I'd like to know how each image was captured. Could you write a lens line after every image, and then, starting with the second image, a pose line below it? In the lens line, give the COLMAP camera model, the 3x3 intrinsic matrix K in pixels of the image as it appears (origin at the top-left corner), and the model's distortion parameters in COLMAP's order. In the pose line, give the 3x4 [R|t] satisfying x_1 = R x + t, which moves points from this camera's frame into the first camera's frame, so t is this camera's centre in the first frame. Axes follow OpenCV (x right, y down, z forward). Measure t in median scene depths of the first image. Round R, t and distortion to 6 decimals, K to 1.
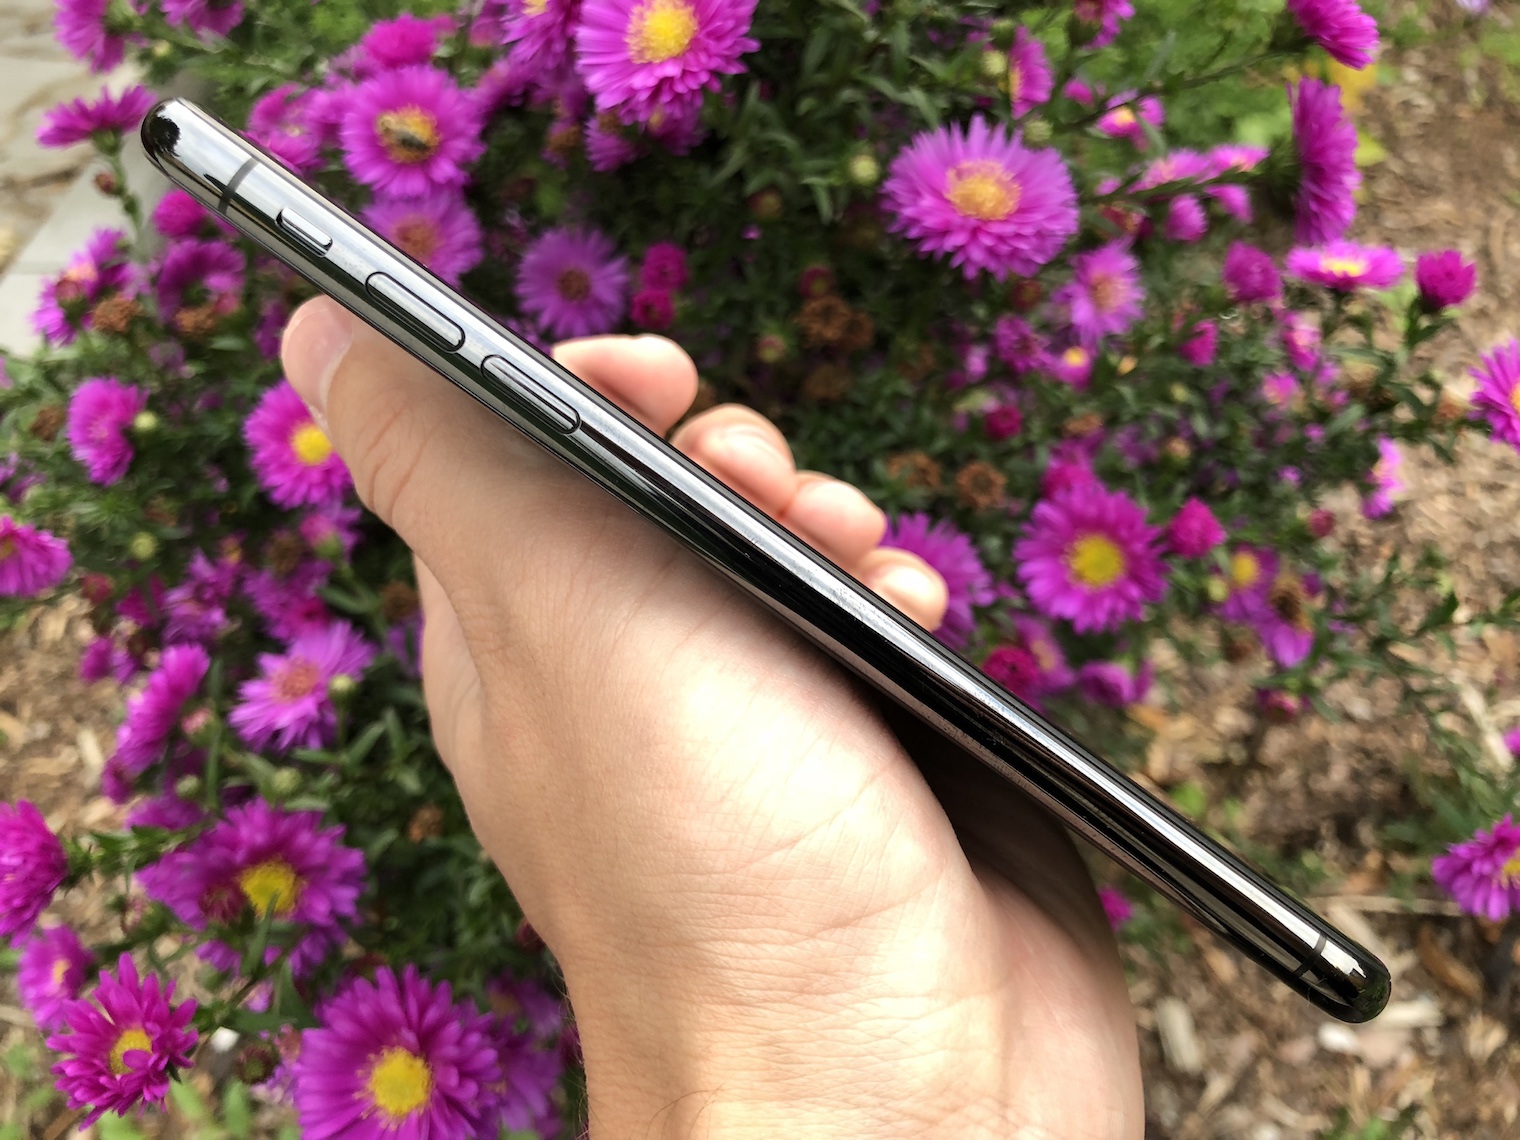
lens RADIAL K [[1310.0, 0, 763.9], [0, 1310.0, 569.2], [0, 0, 1]] dist [0.010895, 0.010050]
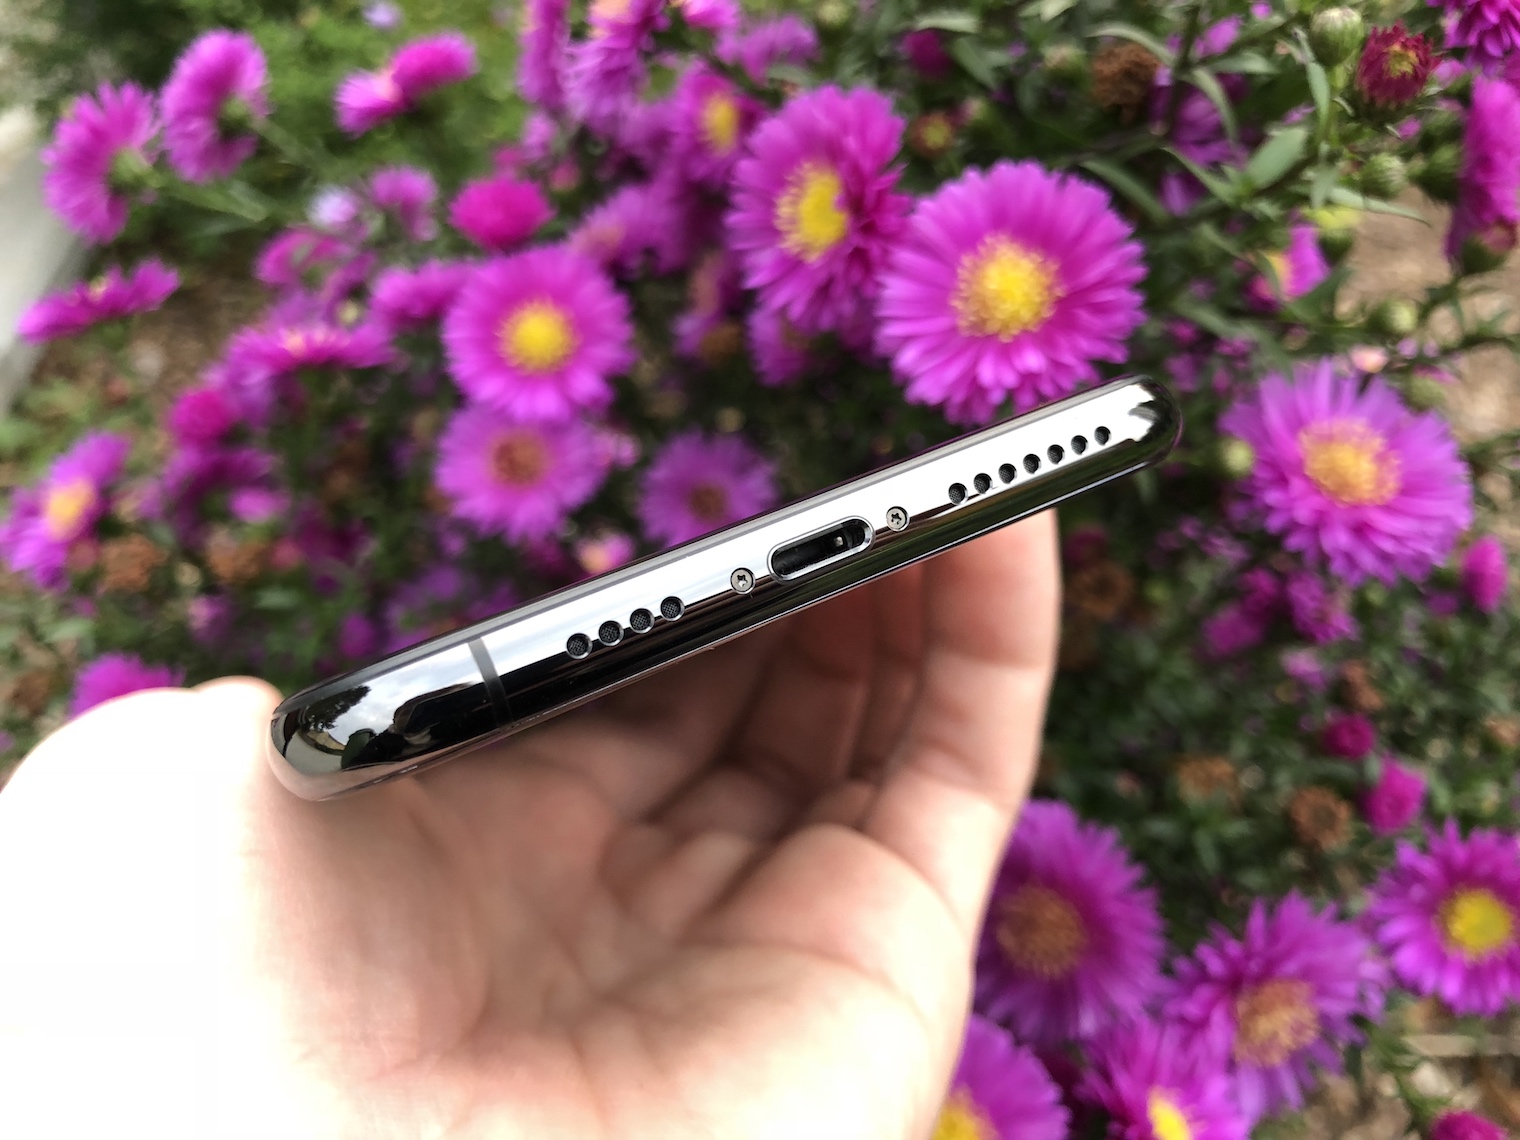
lens RADIAL K [[1310.0, 0, 763.9], [0, 1310.0, 569.2], [0, 0, 1]] dist [0.010895, 0.010050]
pose [[0.996080, -0.016013, 0.086990, -0.193383], [0.017138, 0.999779, -0.012200, -0.176380], [-0.086776, 0.013643, 0.996134, 0.206779]]
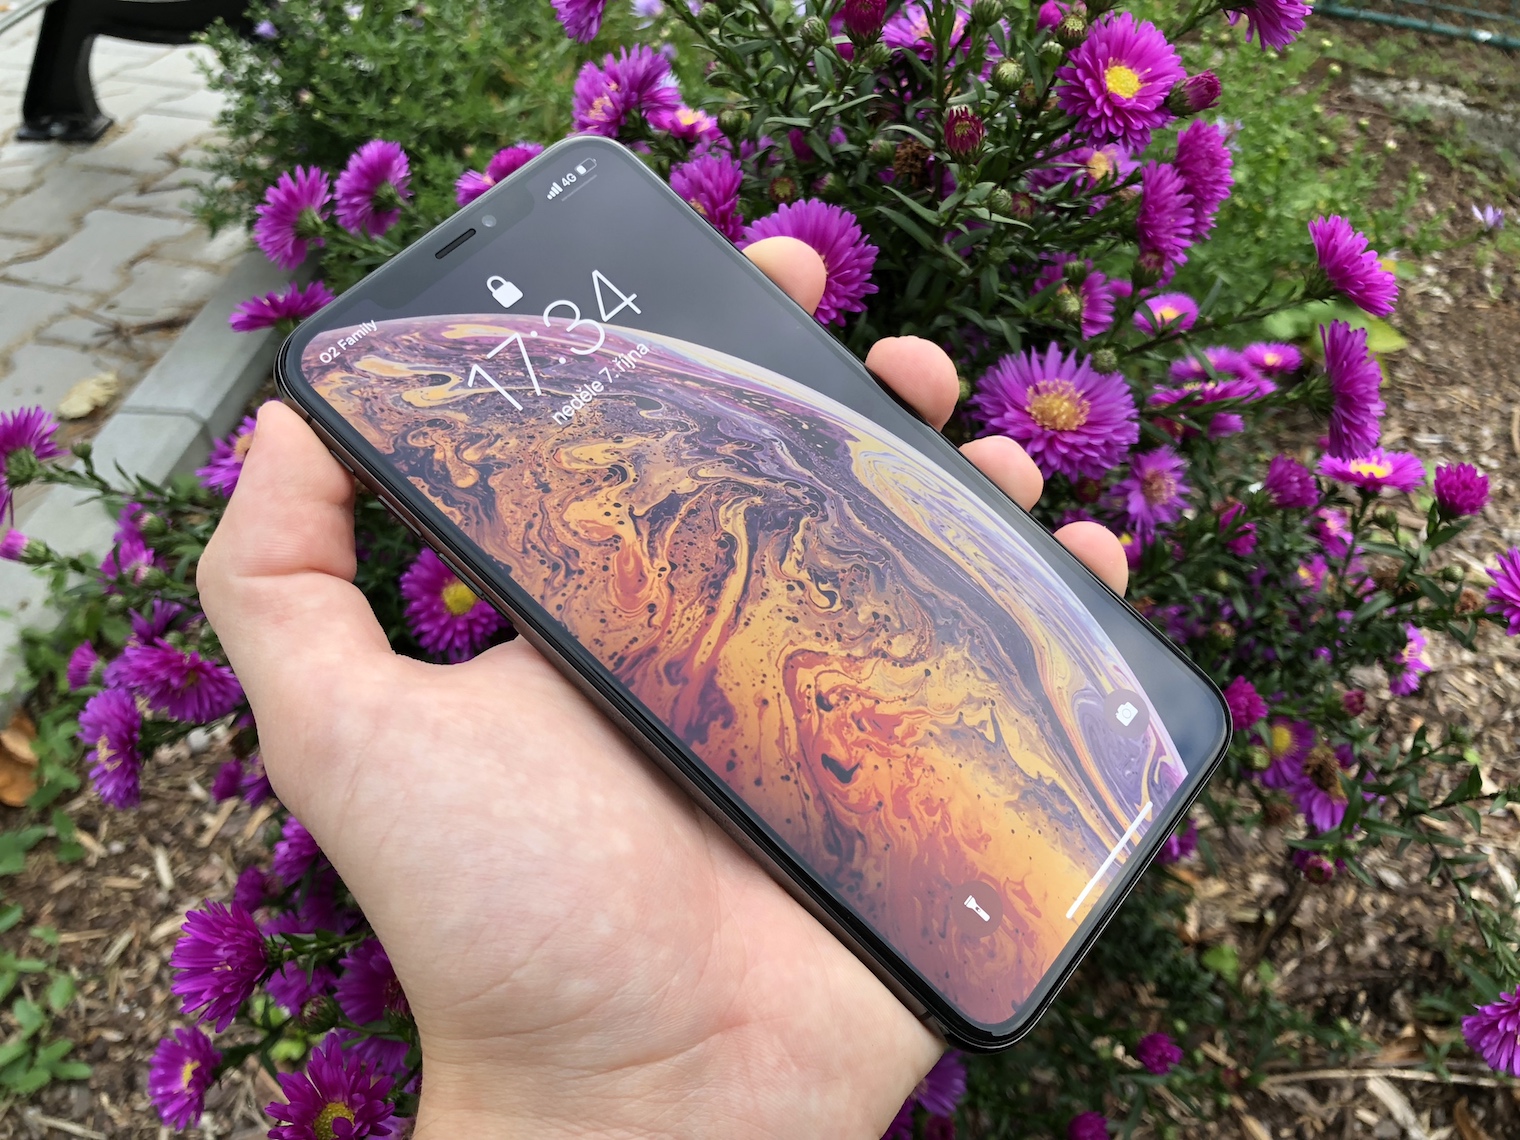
lens RADIAL K [[1298.1, 0, 760.0], [0, 1298.1, 570.0], [0, 0, 1]] dist [0.024264, 0.002798]
pose [[0.999108, 0.035335, -0.023106, -0.052757], [-0.037664, 0.993257, -0.109645, -0.004492], [0.019076, 0.110417, 0.993702, -0.112449]]
